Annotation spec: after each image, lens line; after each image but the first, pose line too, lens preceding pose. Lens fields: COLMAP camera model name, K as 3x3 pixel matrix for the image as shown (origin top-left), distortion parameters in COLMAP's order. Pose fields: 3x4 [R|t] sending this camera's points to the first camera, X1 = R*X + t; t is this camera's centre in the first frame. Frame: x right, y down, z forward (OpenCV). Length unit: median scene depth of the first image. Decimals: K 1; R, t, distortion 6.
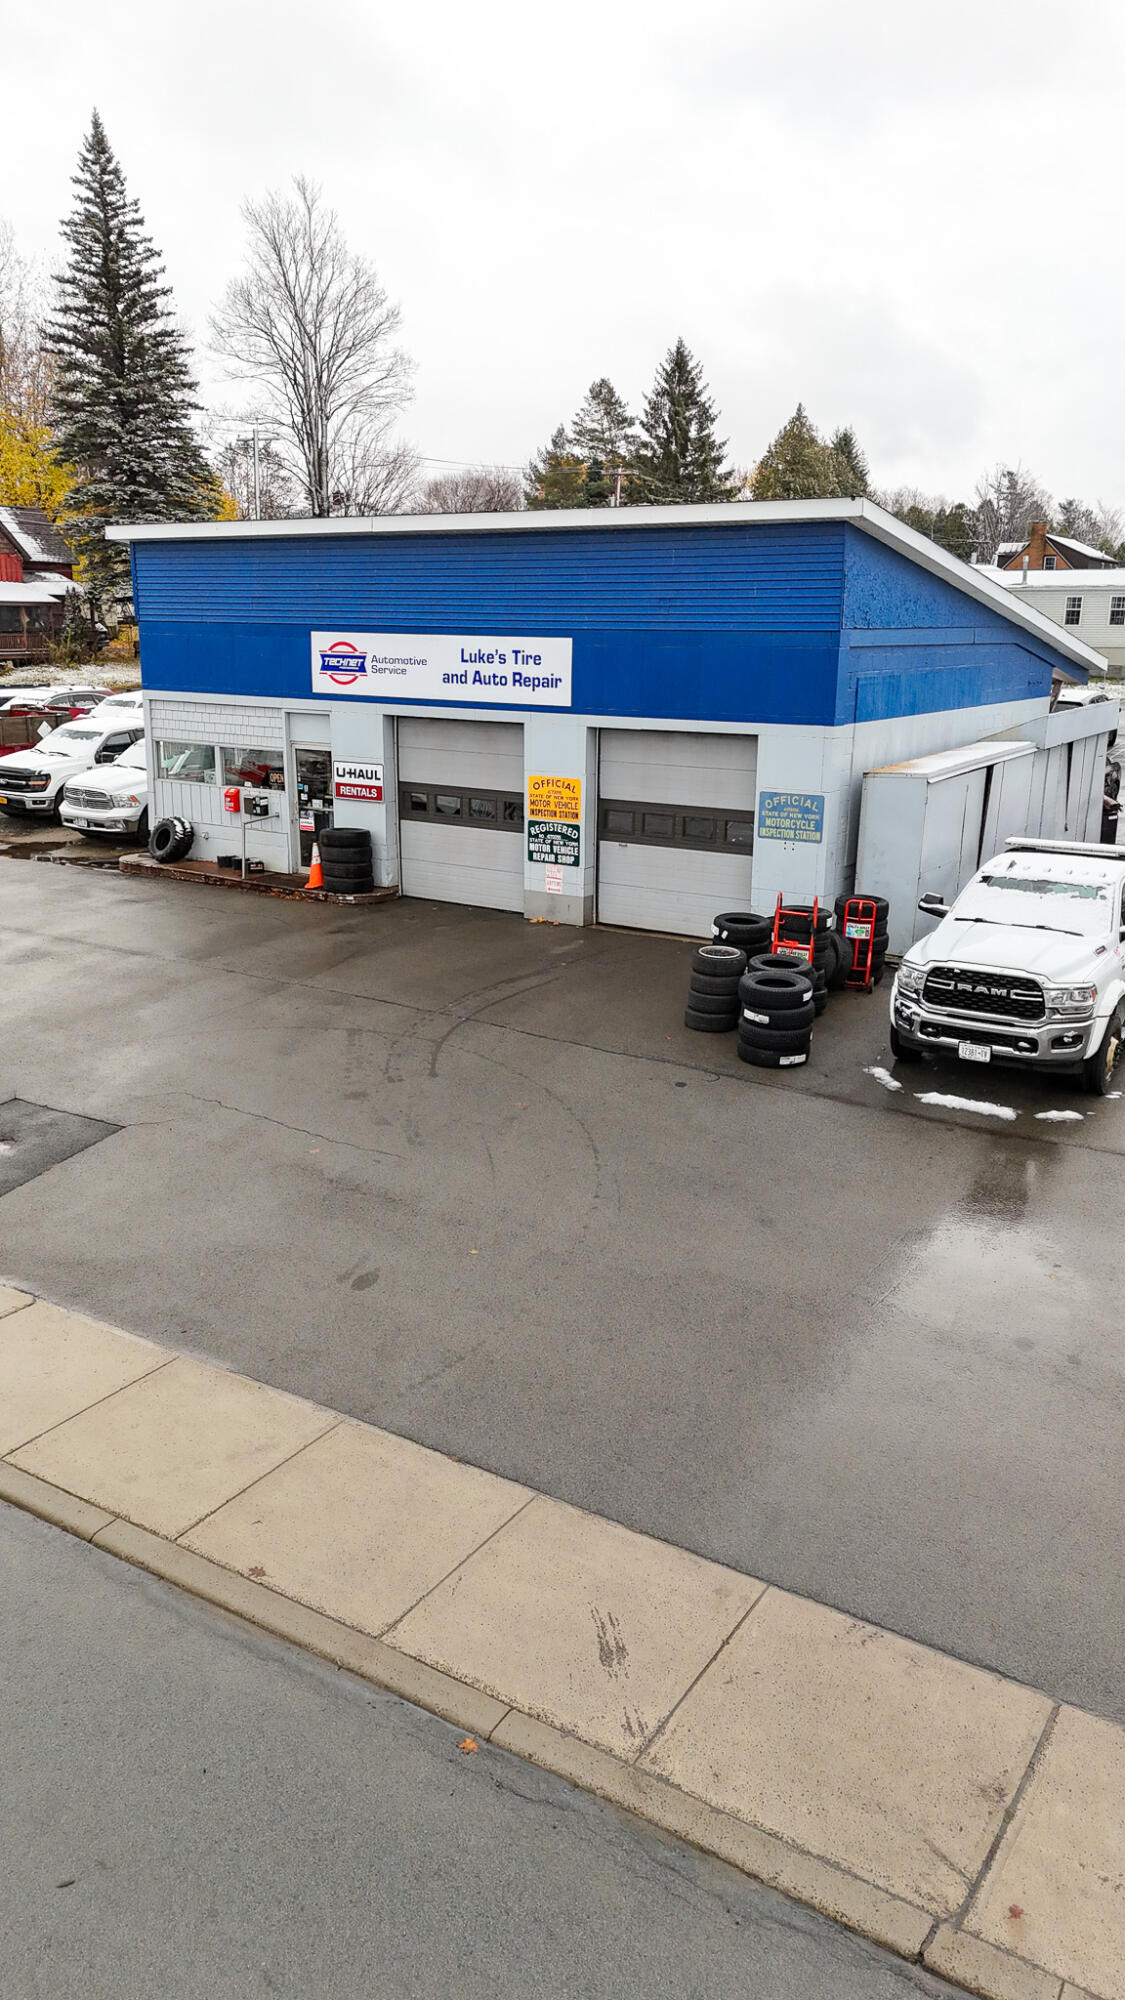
lens RADIAL K [[1453.5, 0, 558.1], [0, 1453.5, 1008.0], [0, 0, 1]] dist [0.126407, -0.138769]
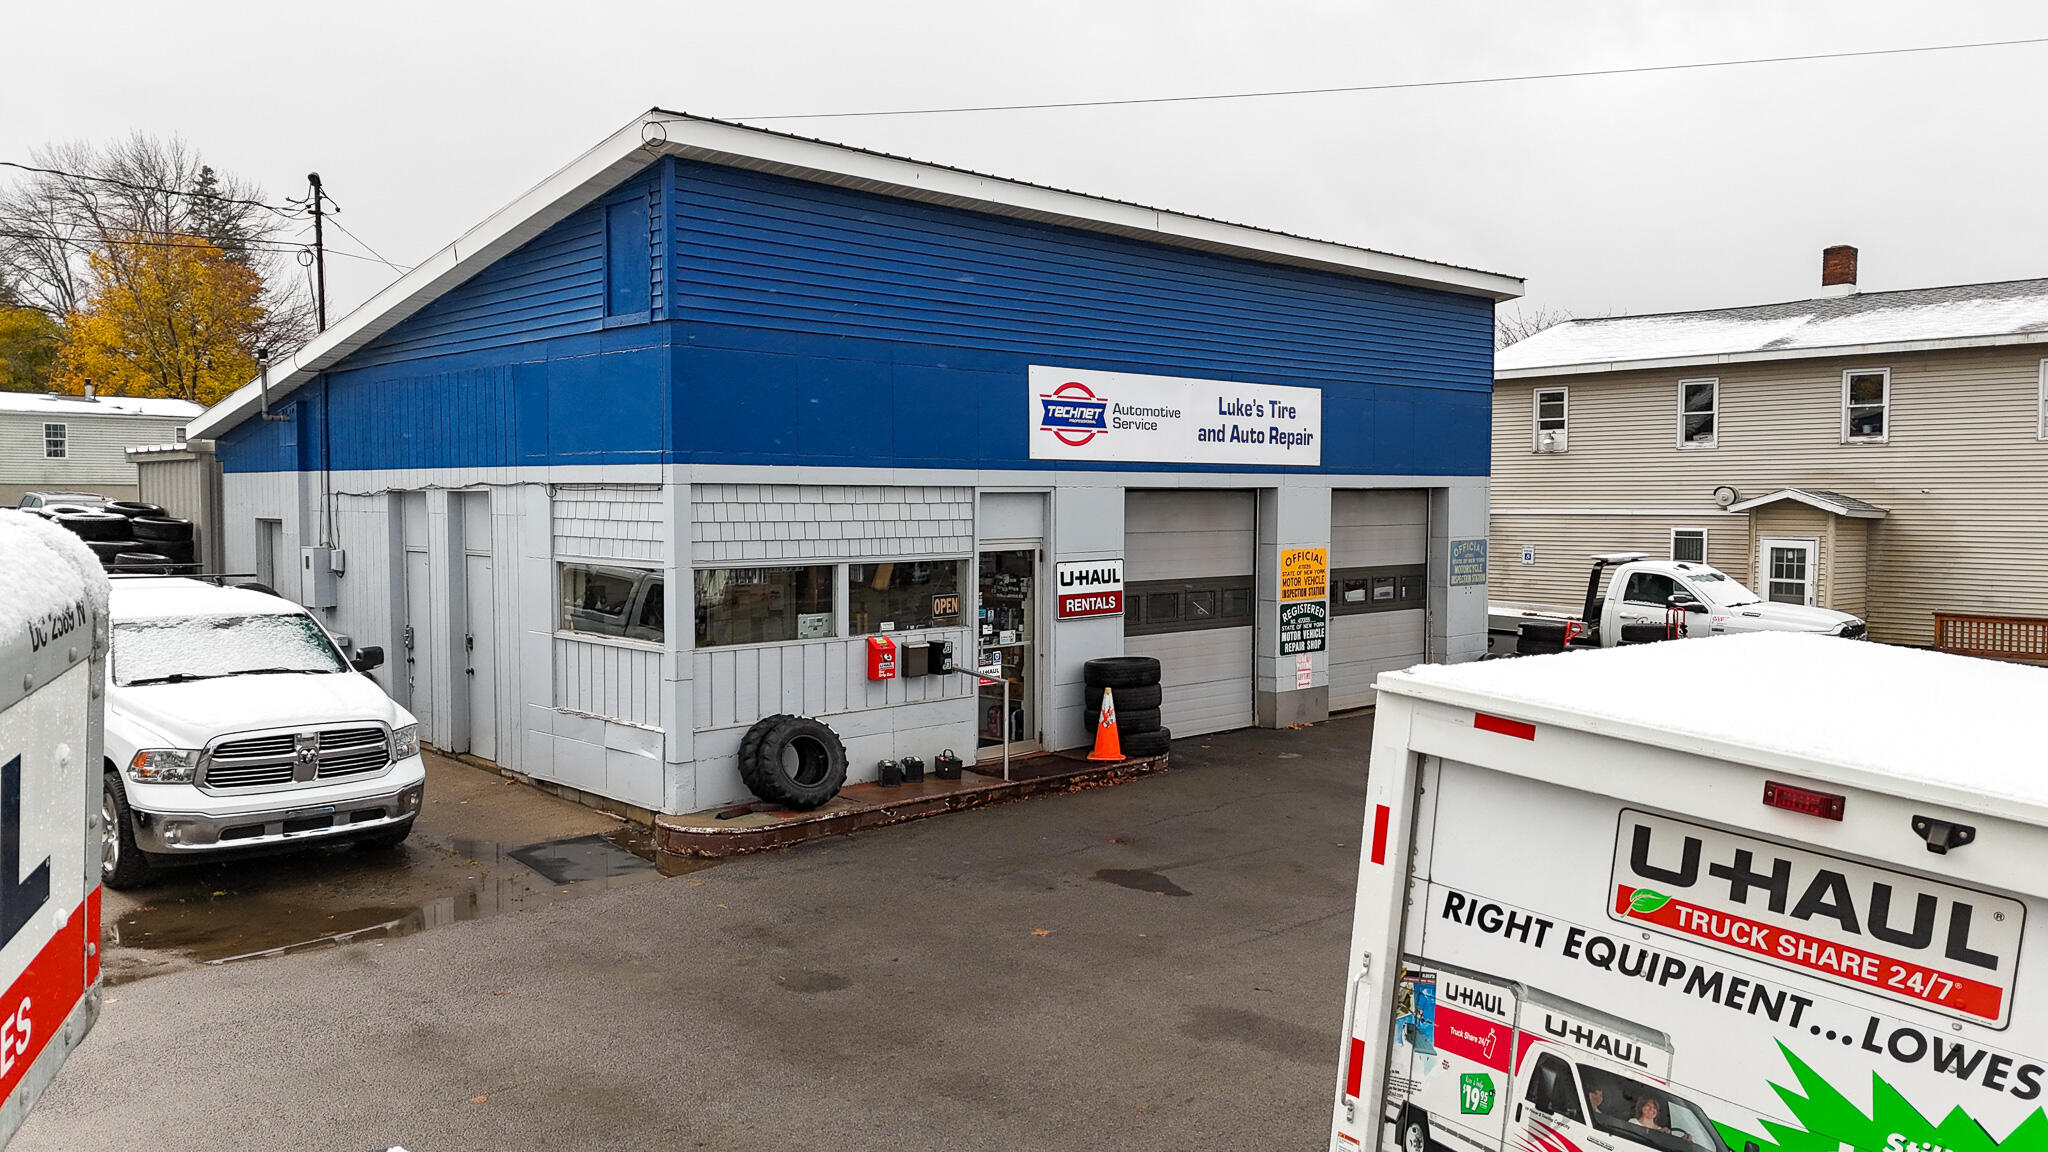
lens RADIAL K [[1489.5, 0, 998.4], [0, 1489.5, 573.9], [0, 0, 1]] dist [0.127609, -0.121197]
pose [[0.226732, -0.061583, 0.972008, -0.824000], [0.251055, 0.967969, 0.002766, -0.179556], [-0.941044, 0.243400, 0.234930, 0.909175]]
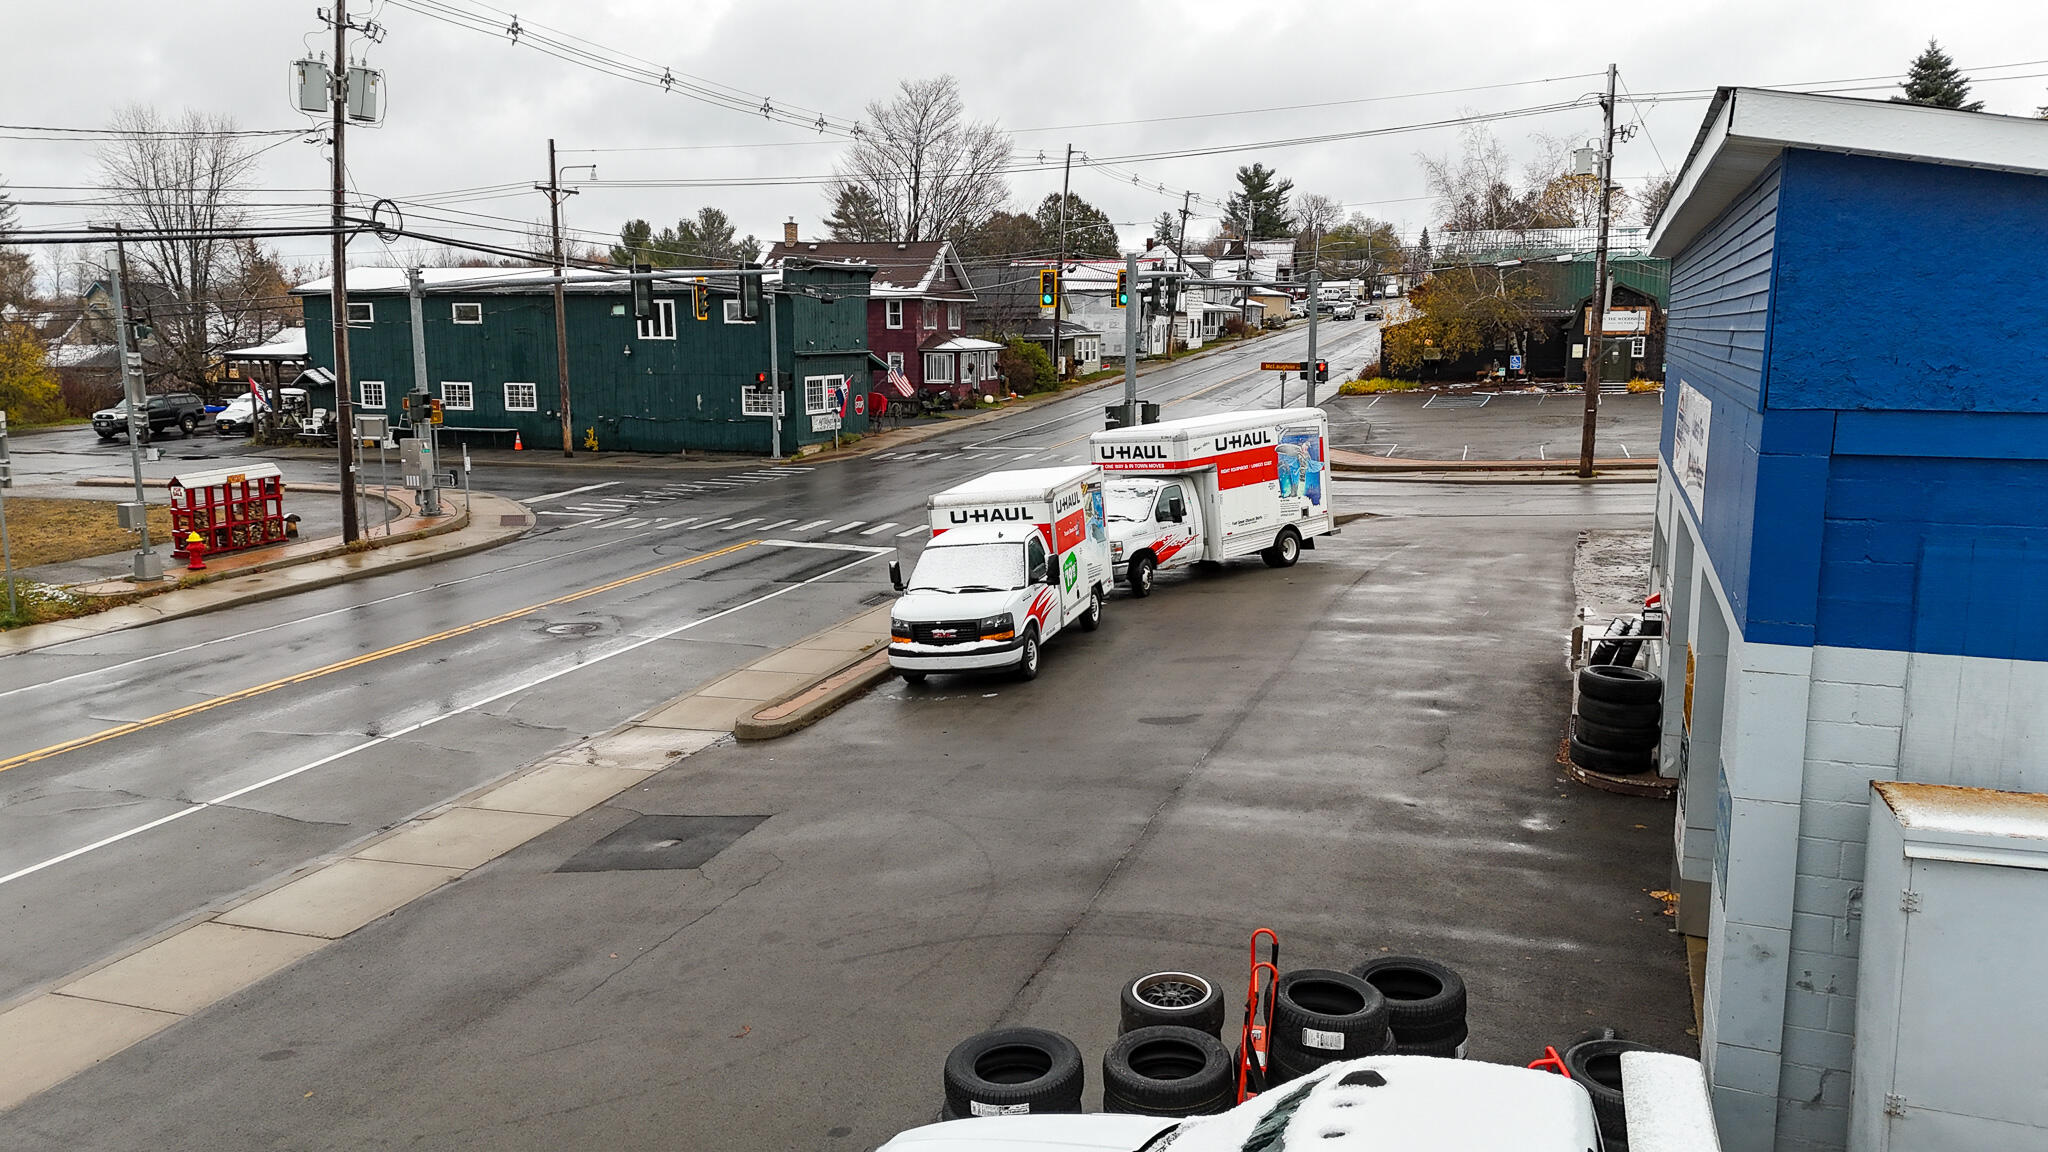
lens RADIAL K [[1488.4, 0, 1024.0], [0, 1488.4, 576.0], [0, 0, 1]] dist [0.126407, -0.138769]
pose [[0.244204, 0.157685, -0.956818, 0.455132], [-0.246932, 0.964277, 0.095891, -0.169597], [0.937758, 0.212852, 0.274417, 0.561781]]
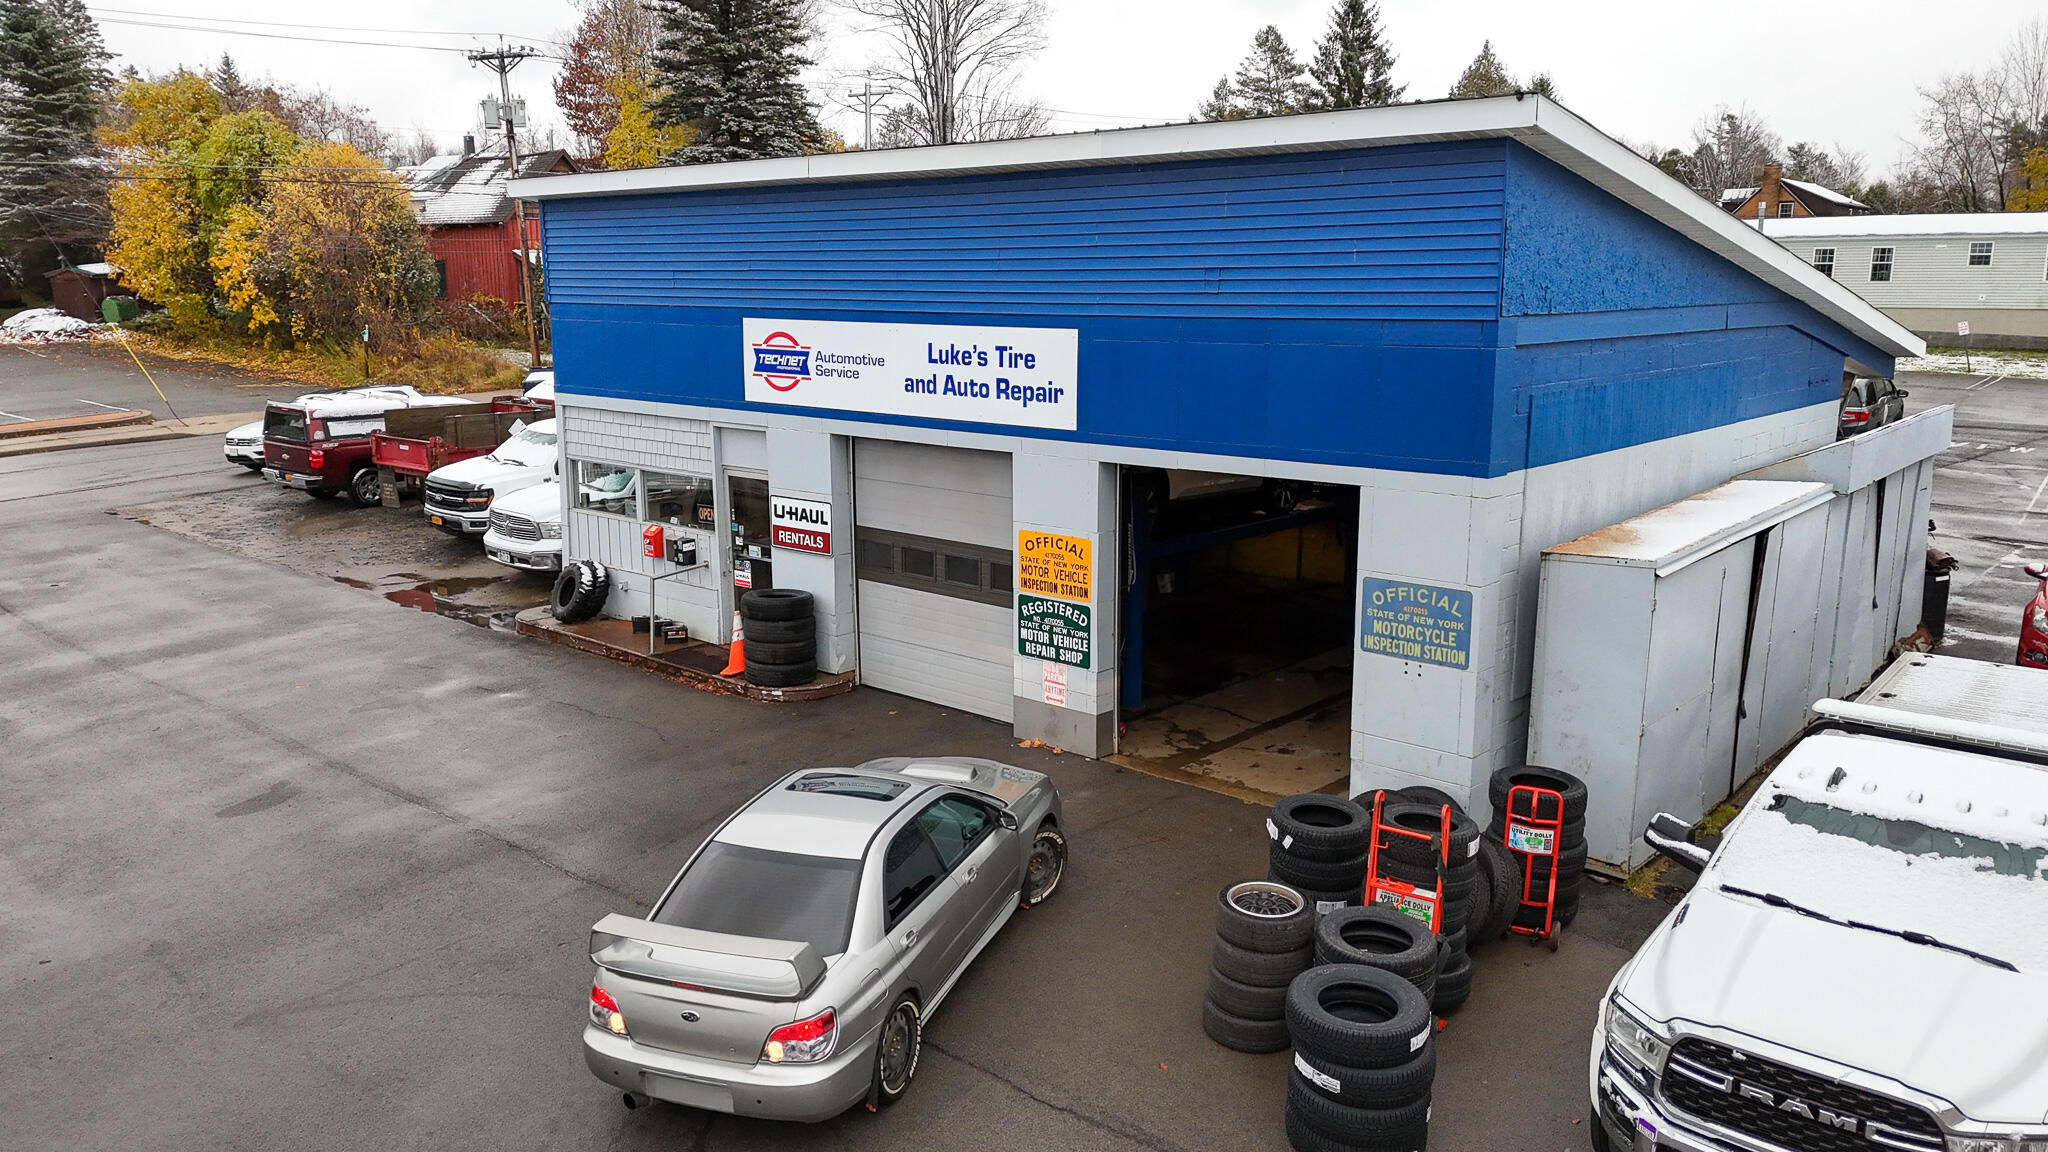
lens RADIAL K [[1488.4, 0, 1024.0], [0, 1488.4, 576.0], [0, 0, 1]] dist [0.126407, -0.138769]
pose [[0.990324, 0.016669, -0.137772, 0.072595], [-0.025298, 0.997810, -0.061119, -0.091920], [0.136452, 0.064013, 0.988576, 0.312158]]
